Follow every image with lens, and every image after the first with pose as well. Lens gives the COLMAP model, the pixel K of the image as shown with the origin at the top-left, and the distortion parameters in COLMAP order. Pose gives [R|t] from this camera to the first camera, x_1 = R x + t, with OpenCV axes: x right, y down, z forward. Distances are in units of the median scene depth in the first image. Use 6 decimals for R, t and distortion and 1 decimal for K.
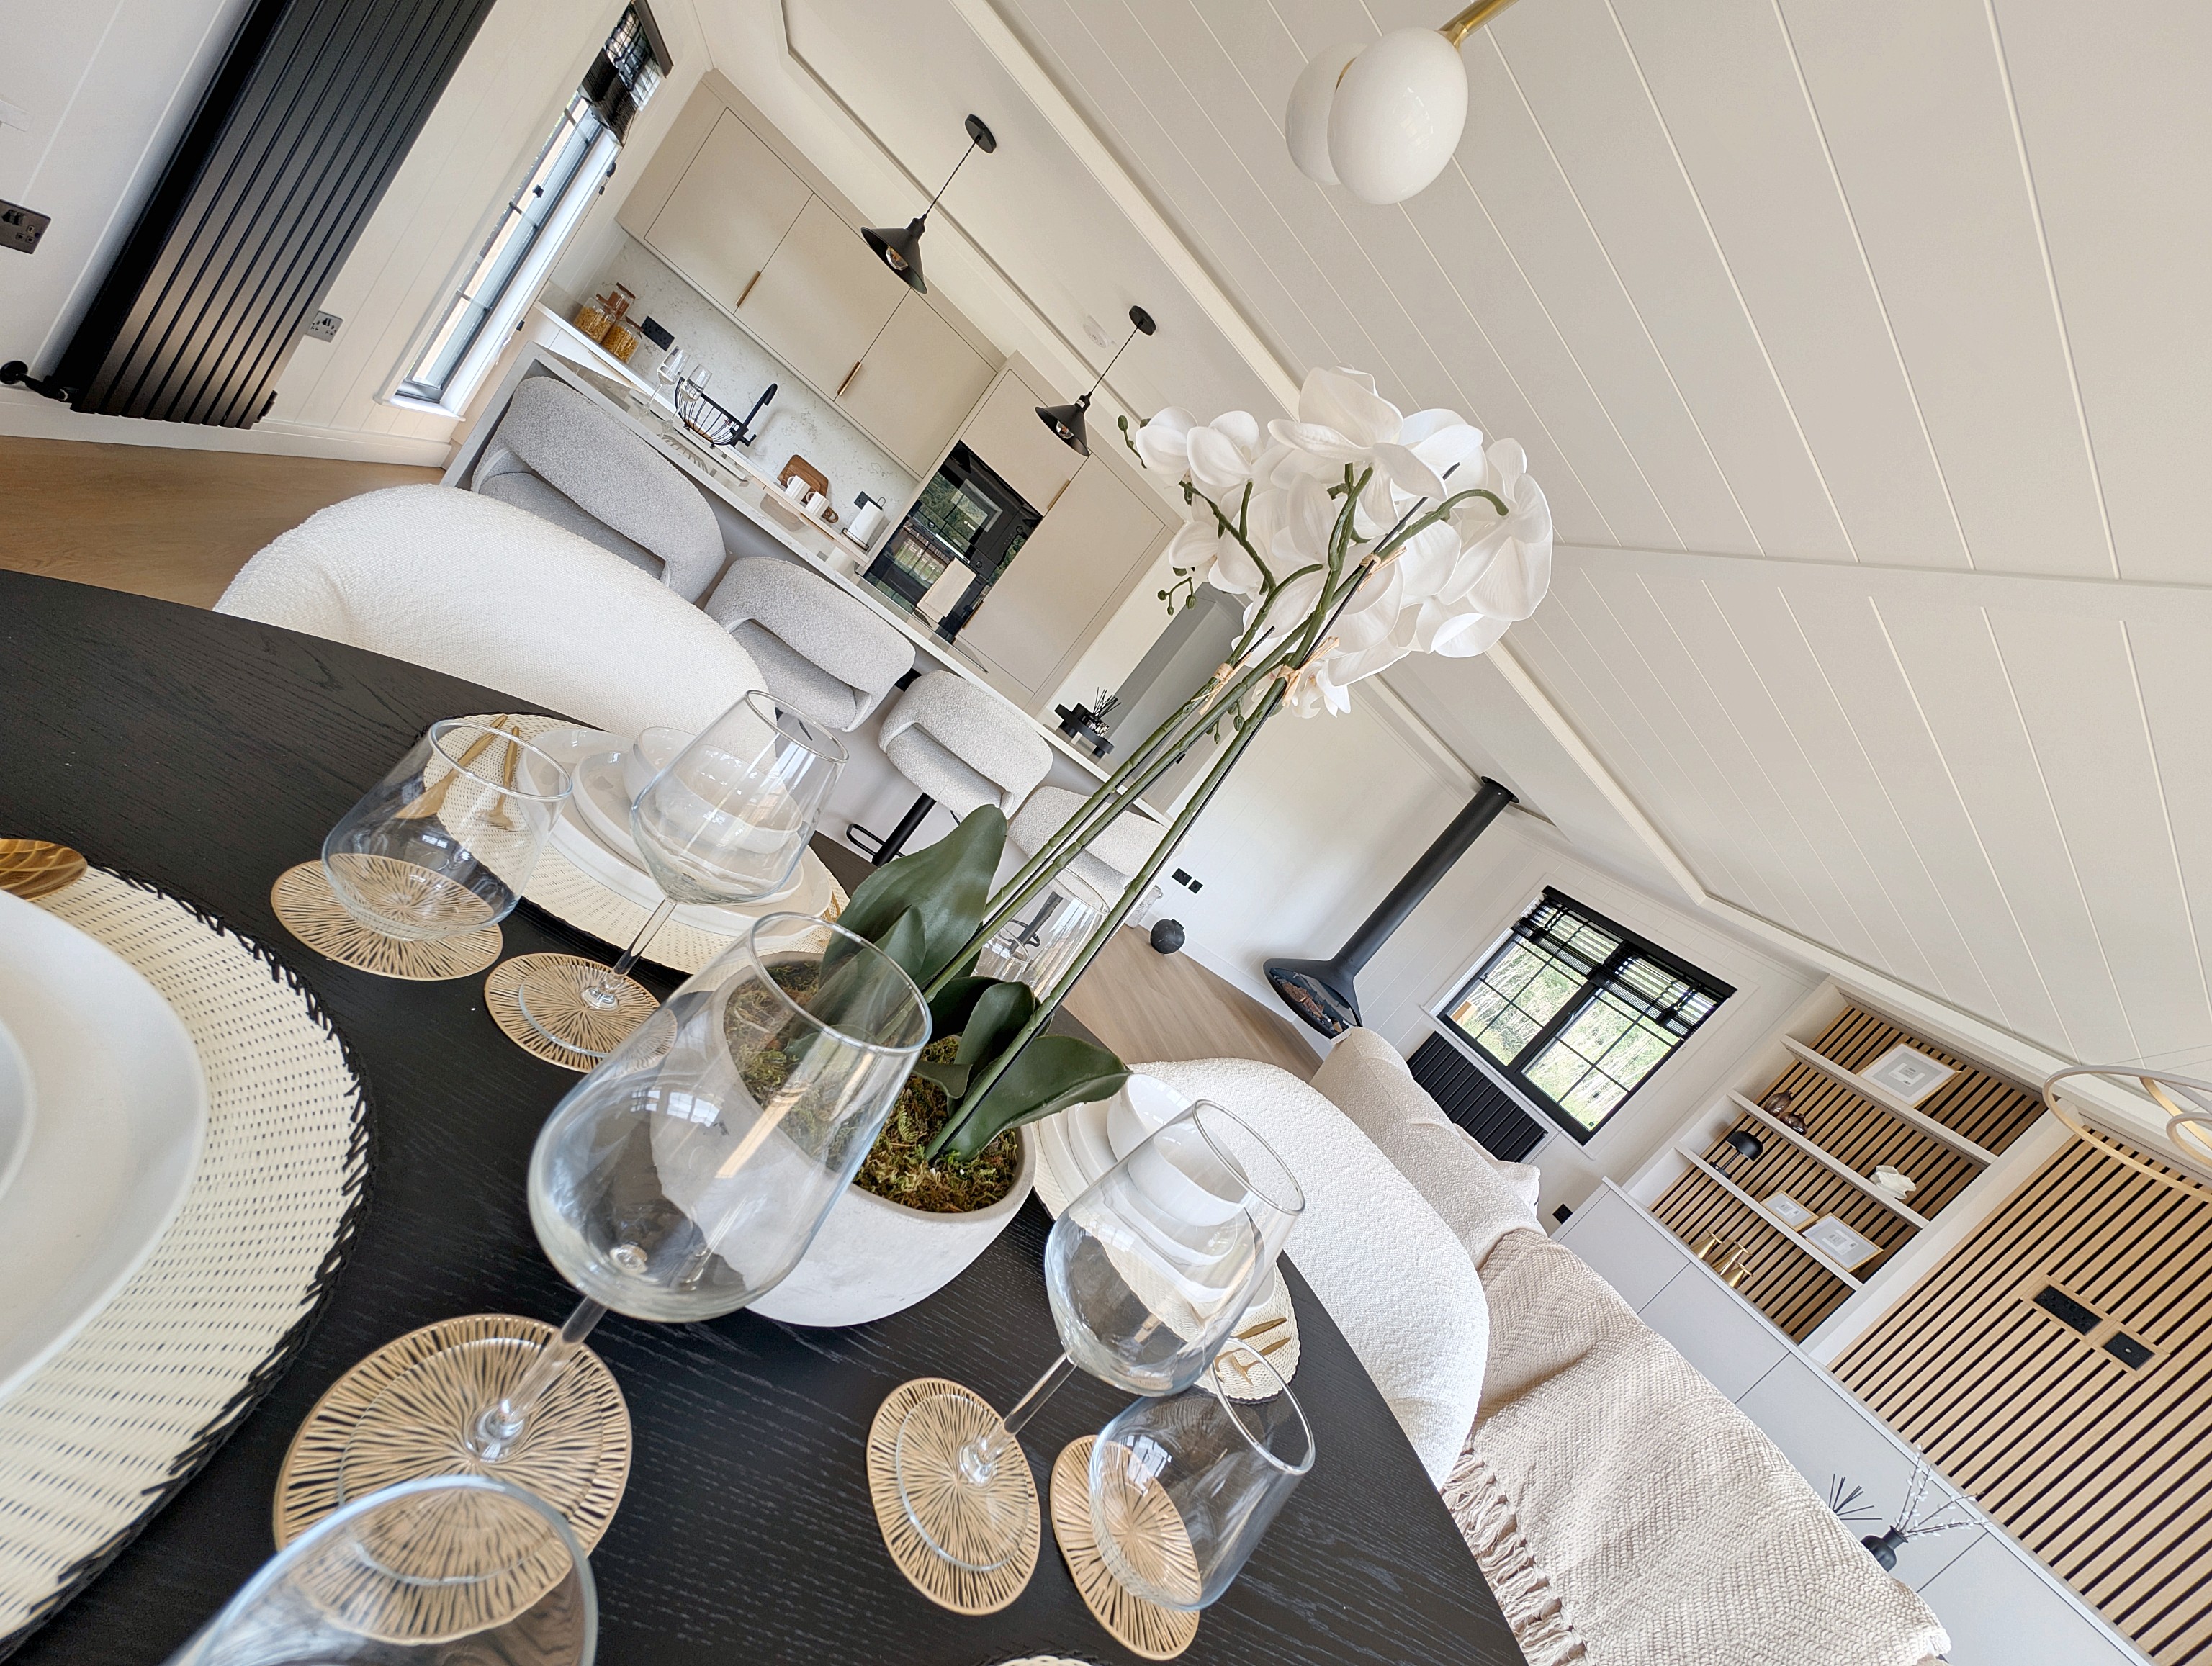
lens RADIAL K [[784.9, 0, 1105.6], [0, 784.9, 834.3], [0, 0, 1]] dist [0.002554, -0.001592]
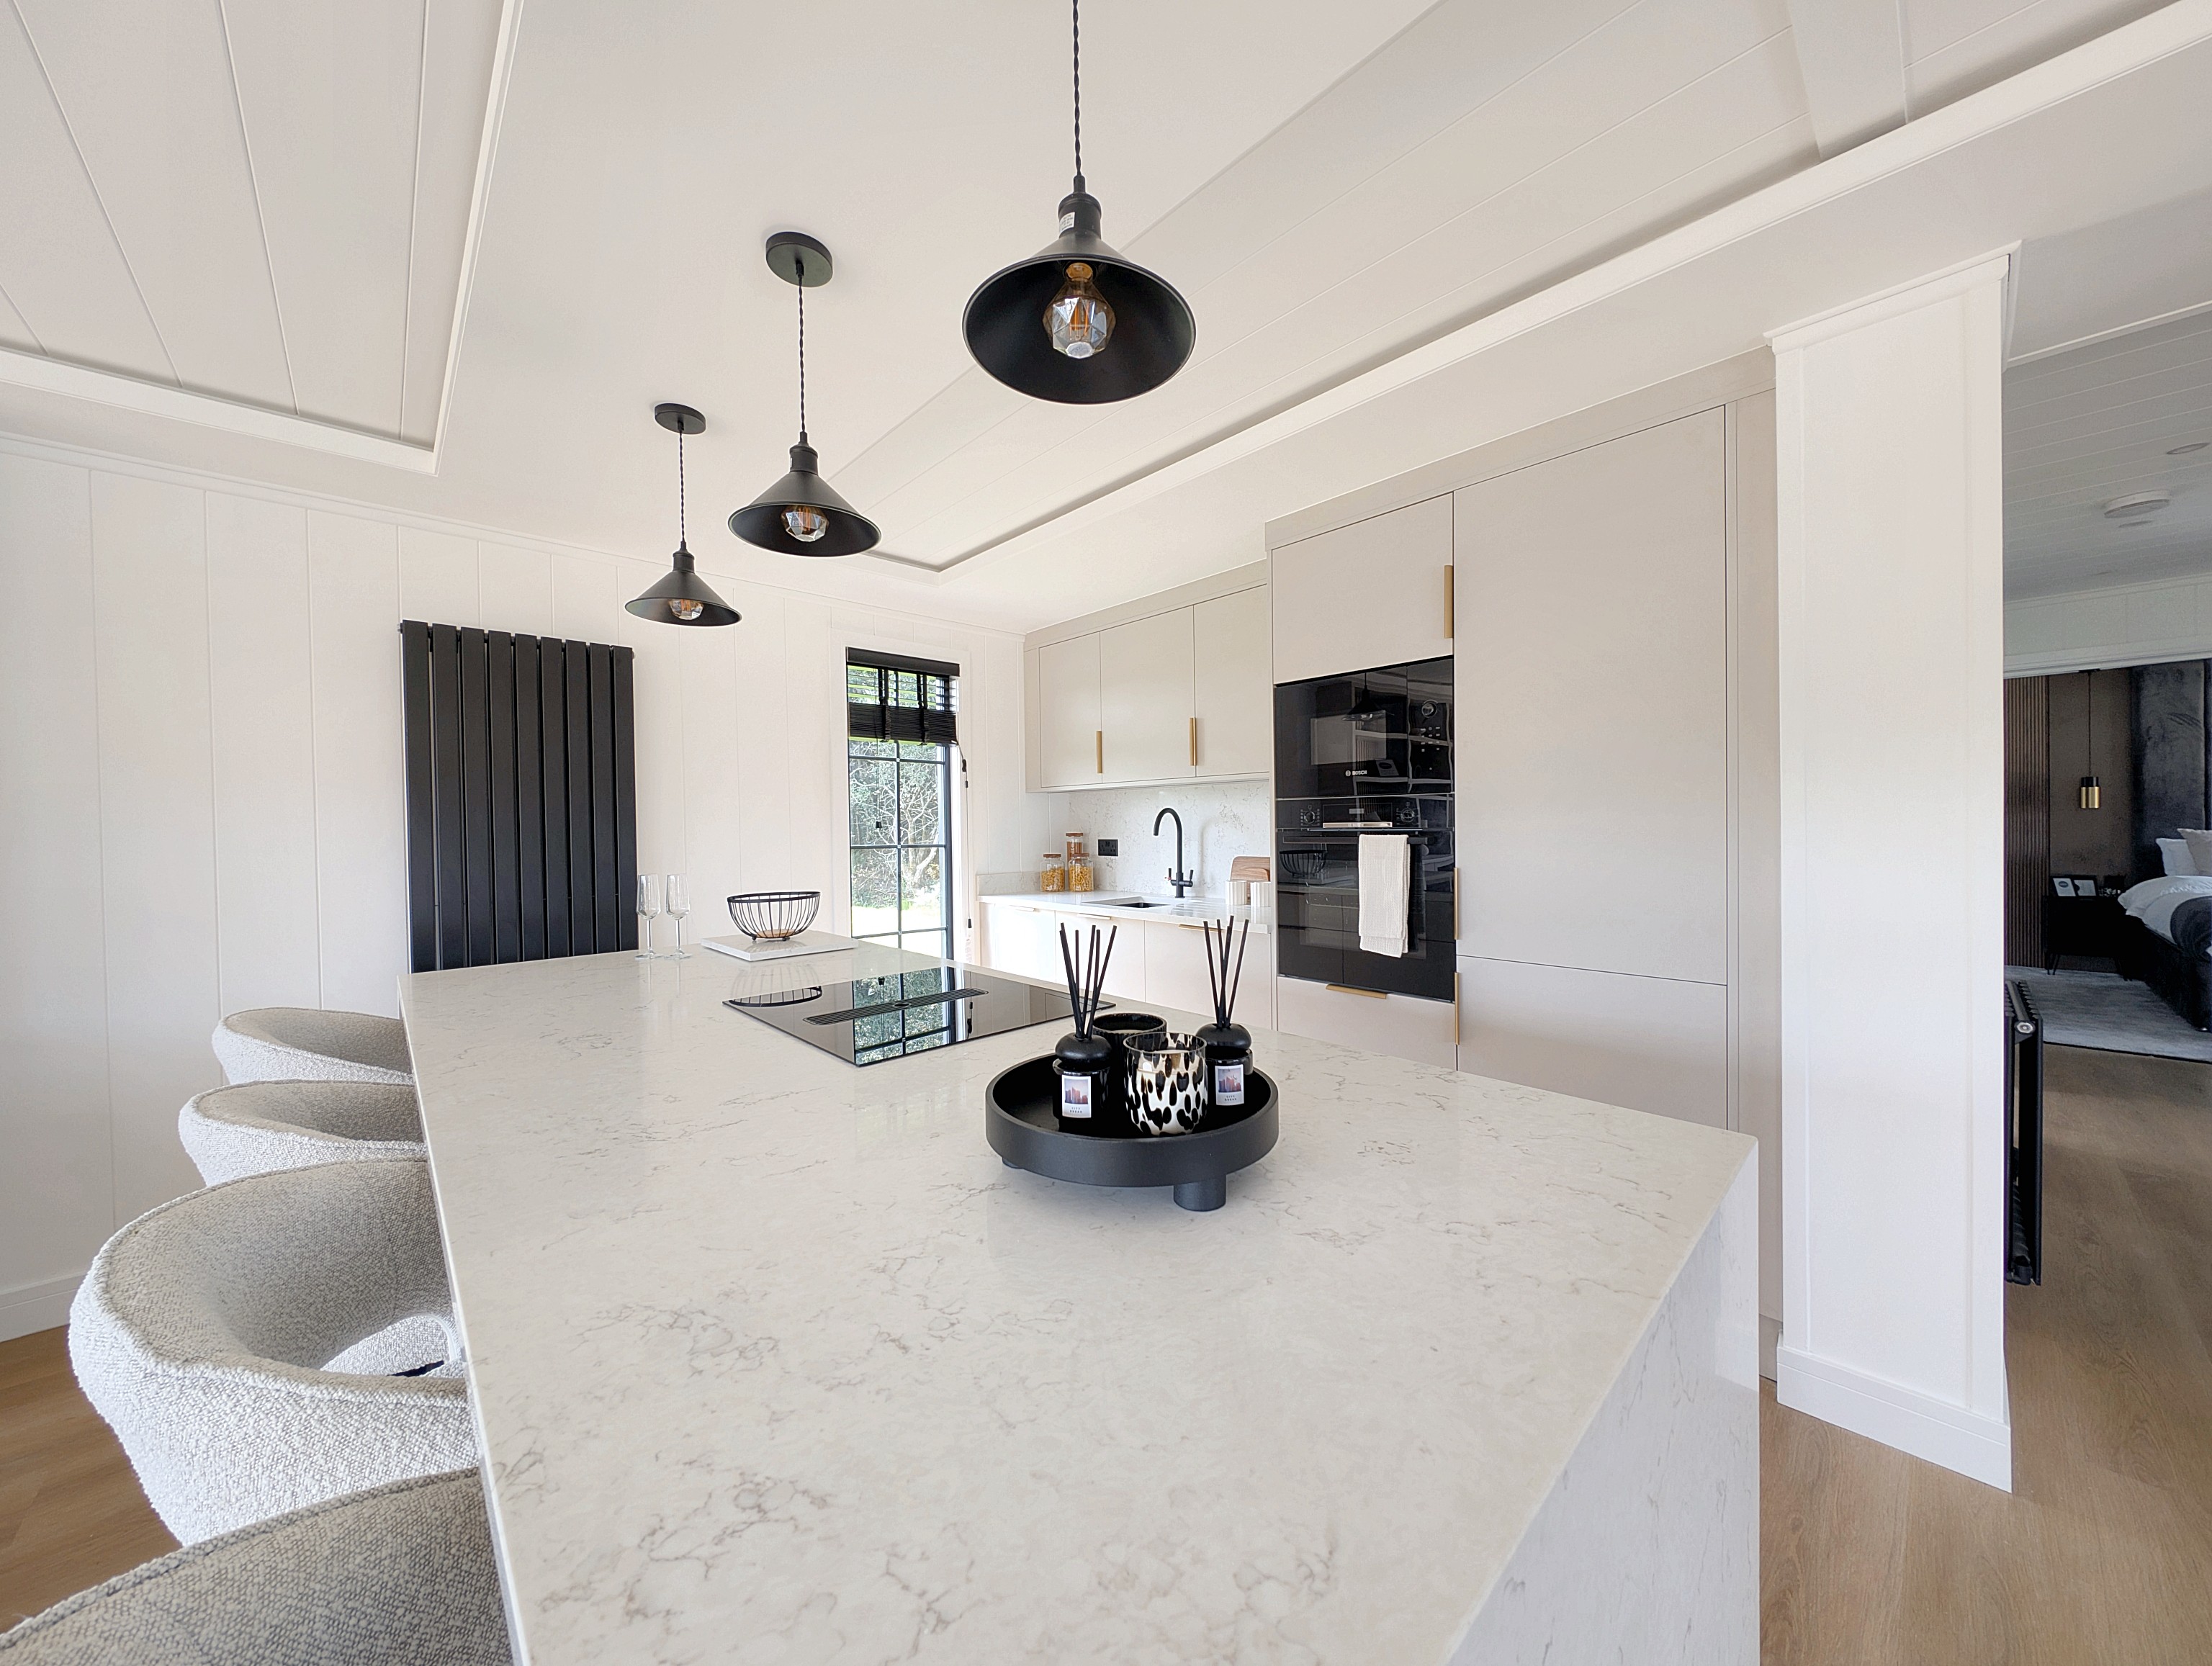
lens RADIAL K [[780.0, 0, 1104.5], [0, 780.0, 834.2], [0, 0, 1]] dist [0.009945, -0.006148]
pose [[0.277104, -0.617184, -0.736408, 0.192755], [0.081006, 0.778699, -0.622146, -0.052009], [0.957419, 0.112746, 0.265776, 0.898543]]
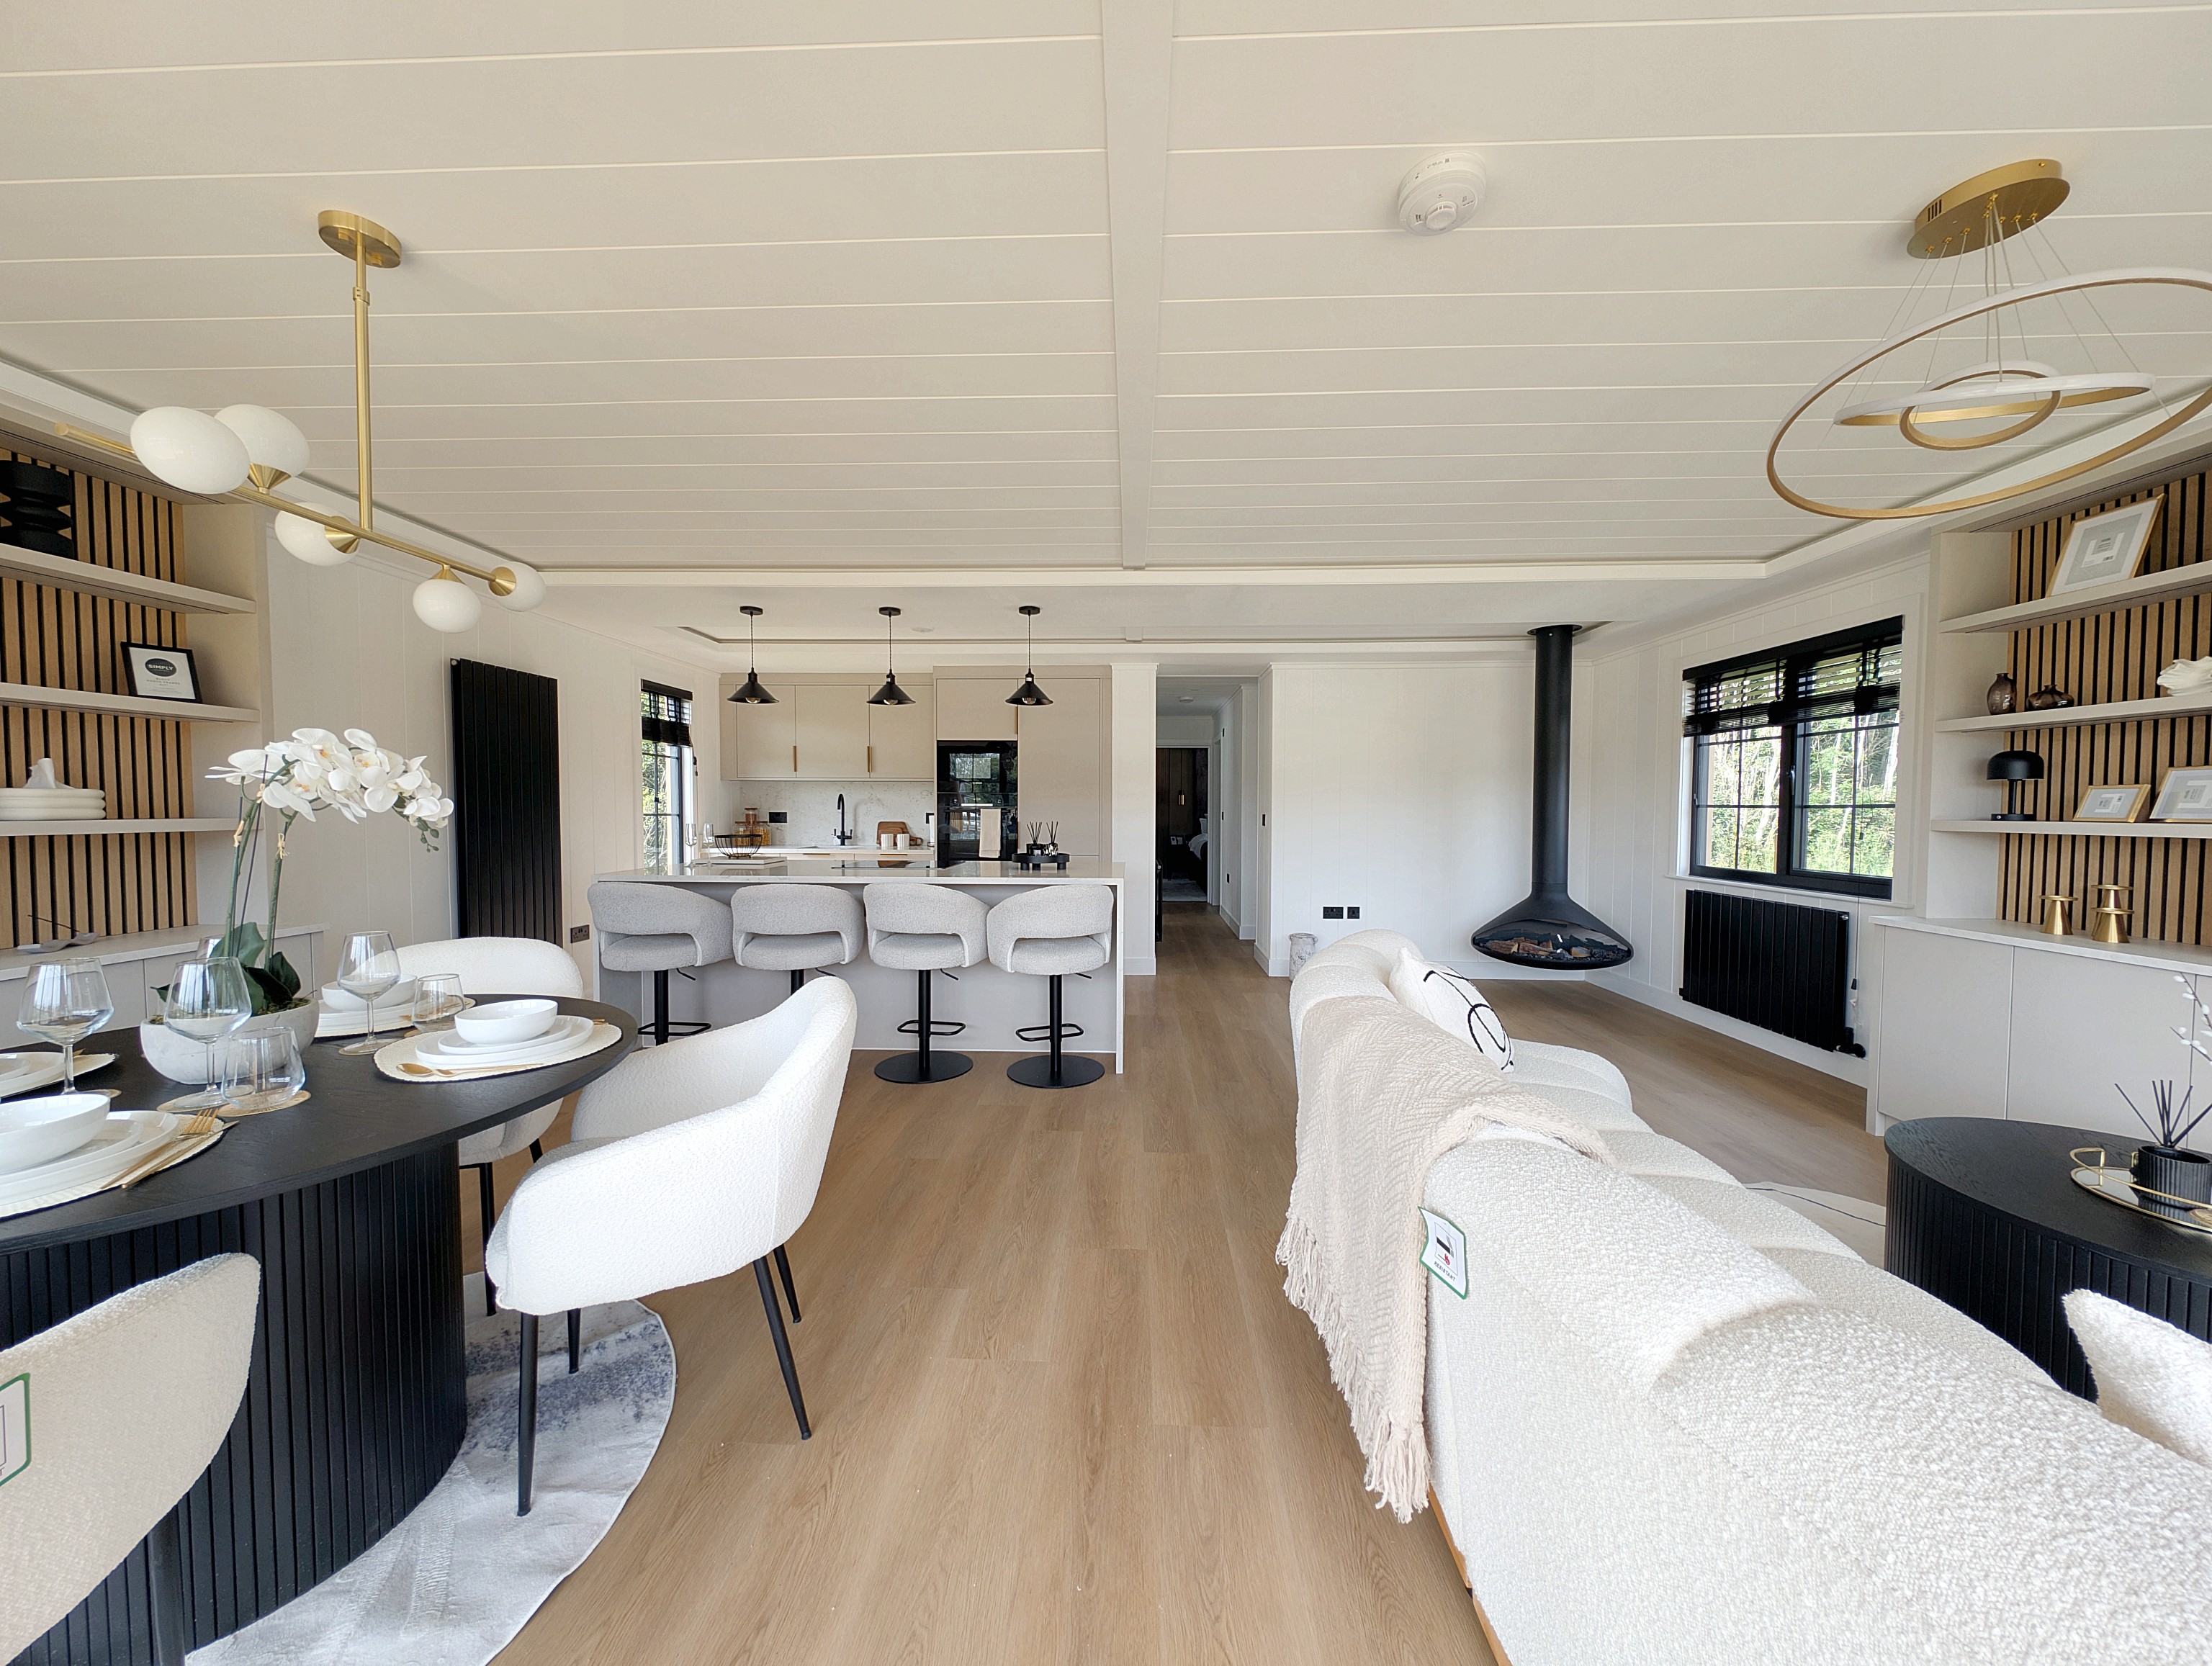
lens RADIAL K [[780.0, 0, 1104.5], [0, 780.0, 834.2], [0, 0, 1]] dist [0.009945, -0.006148]
pose [[0.720842, -0.608200, -0.332383, 0.460378], [0.494912, 0.787408, -0.367493, 0.324814], [0.485231, 0.100404, 0.868602, -0.012092]]
